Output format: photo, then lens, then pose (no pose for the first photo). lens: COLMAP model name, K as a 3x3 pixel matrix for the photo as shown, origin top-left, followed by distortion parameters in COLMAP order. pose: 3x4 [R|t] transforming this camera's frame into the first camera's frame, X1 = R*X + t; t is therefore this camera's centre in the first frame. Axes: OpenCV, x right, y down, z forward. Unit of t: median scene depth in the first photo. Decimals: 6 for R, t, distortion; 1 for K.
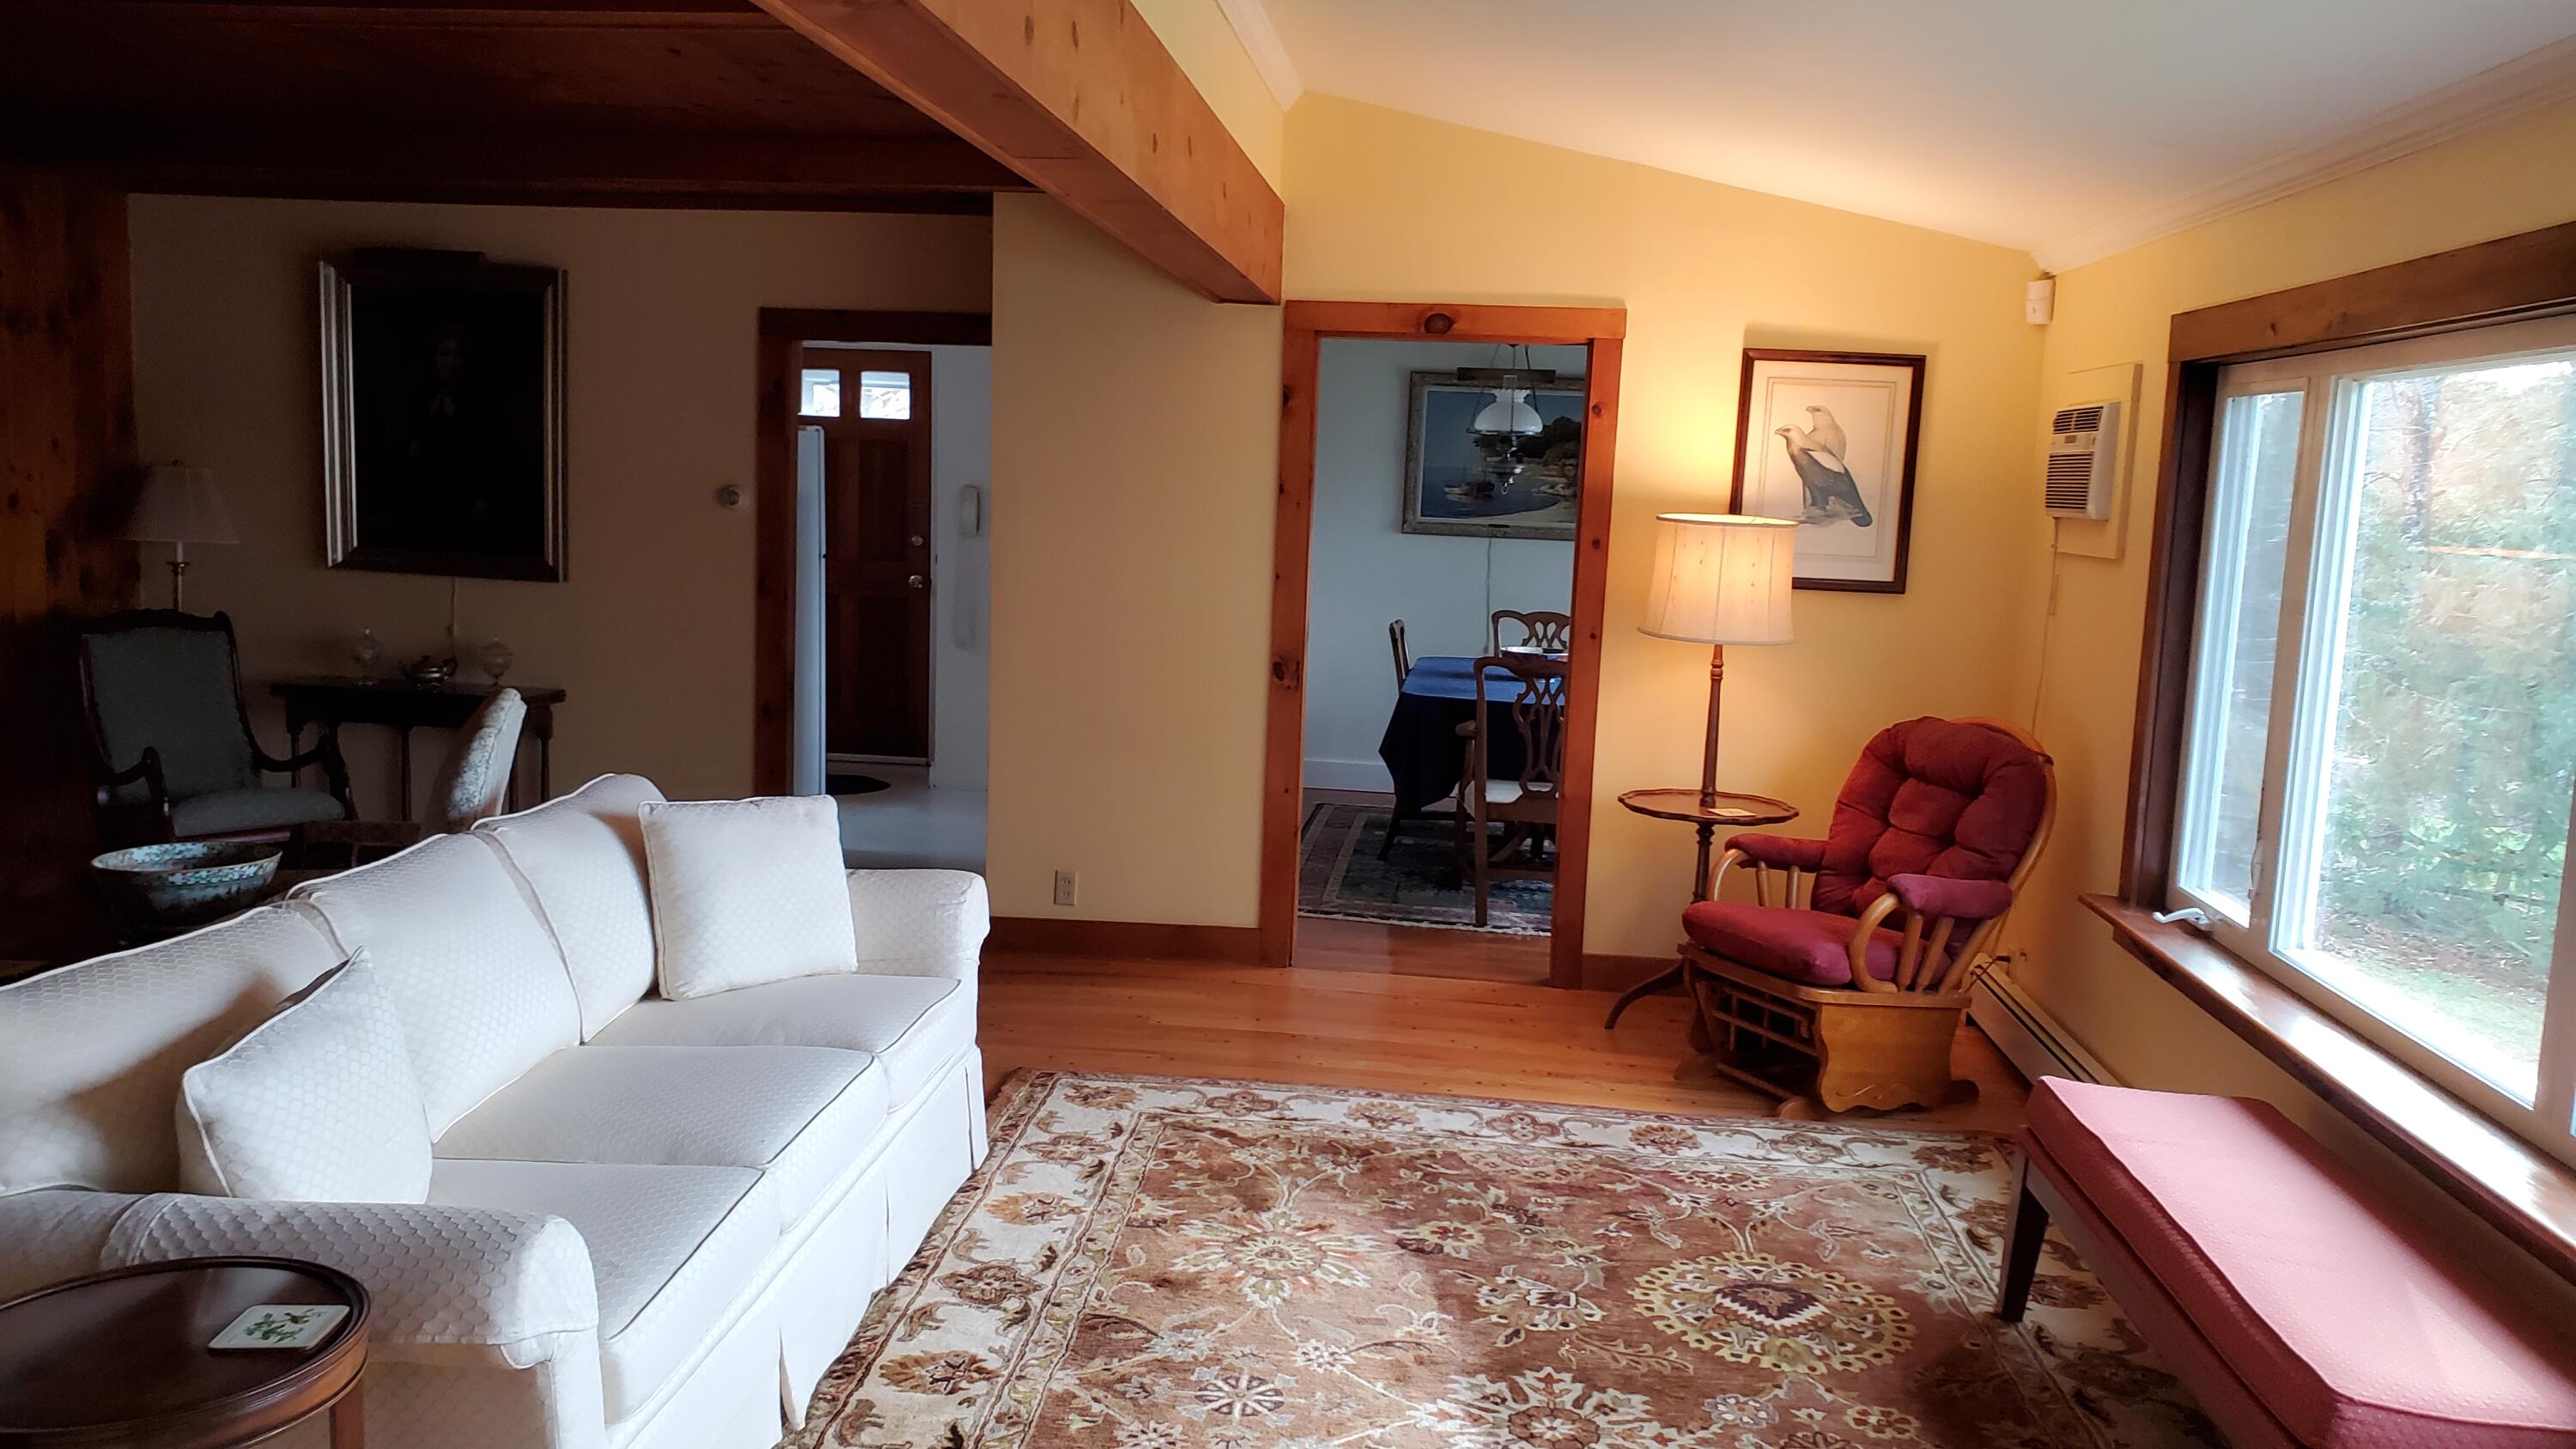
lens RADIAL K [[1965.0, 0, 1296.3], [0, 1965.0, 734.8], [0, 0, 1]] dist [0.215977, -0.740664]
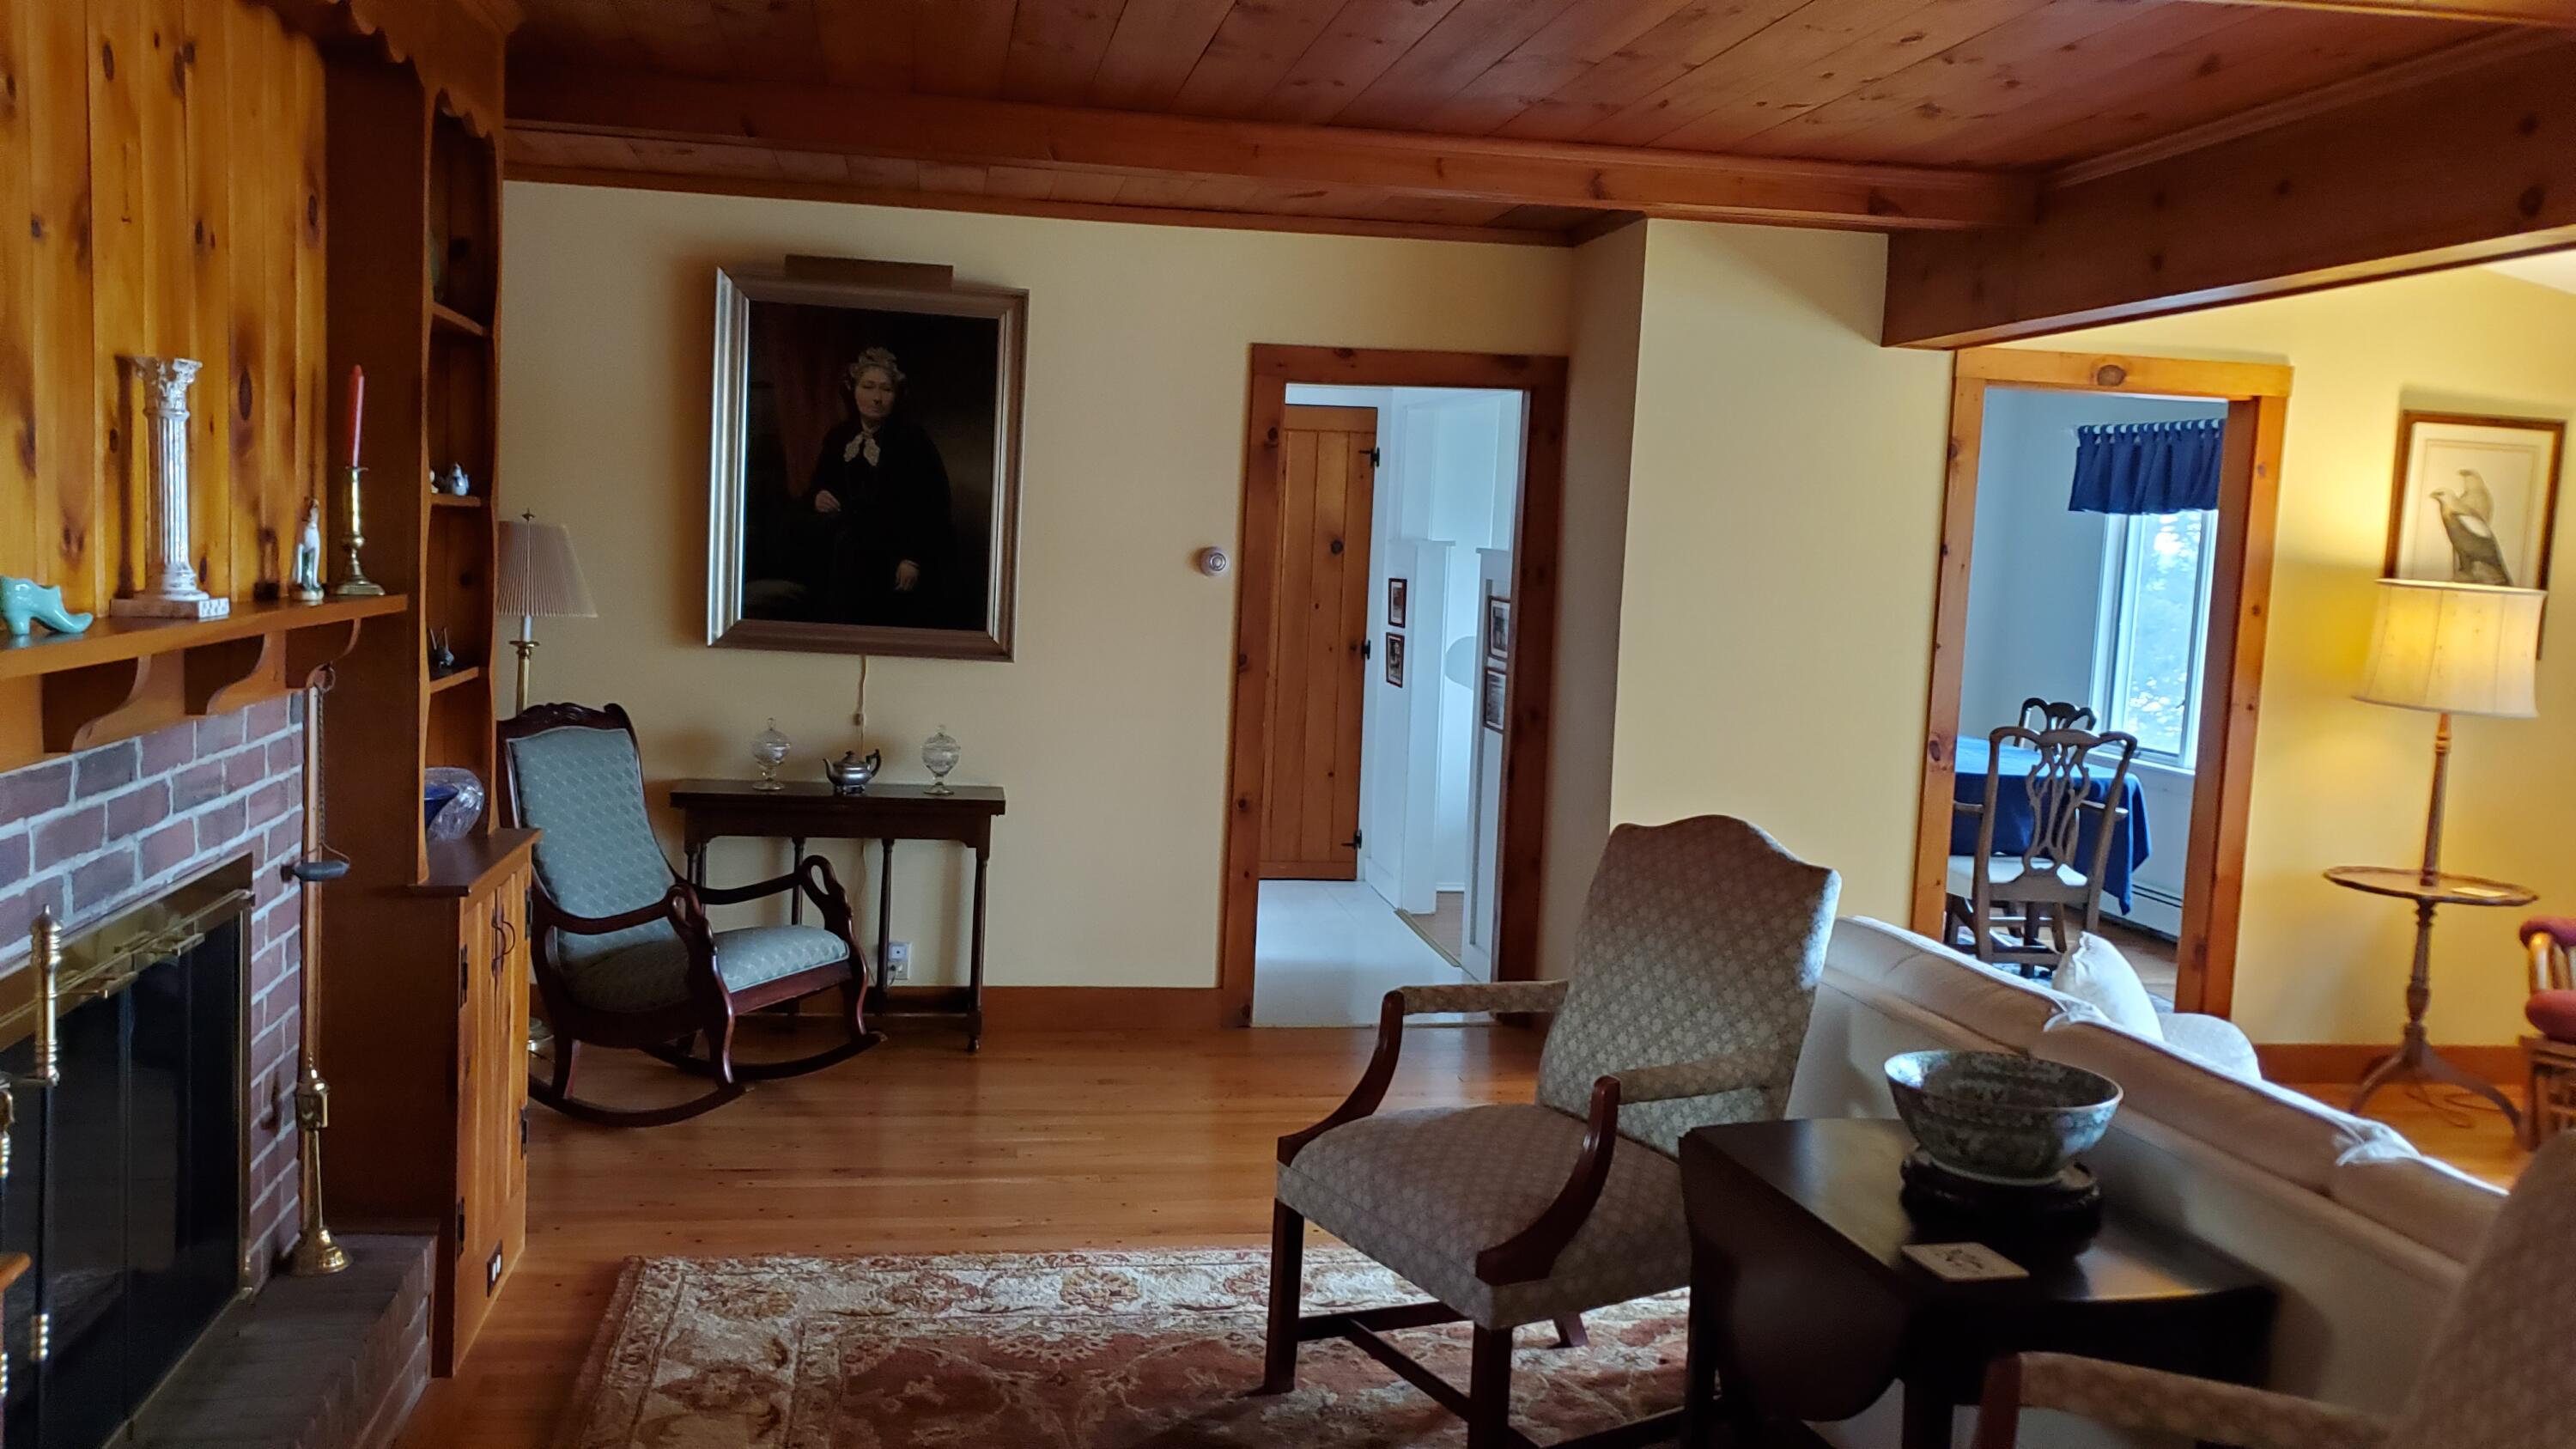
lens RADIAL K [[1939.8, 0, 1288.0], [0, 1939.8, 724.5], [0, 0, 1]] dist [0.005598, -0.000152]
pose [[0.973007, -0.018818, 0.230008, -0.447573], [0.025648, 0.999313, -0.026739, -0.024976], [-0.229347, 0.031916, 0.972821, 0.177890]]
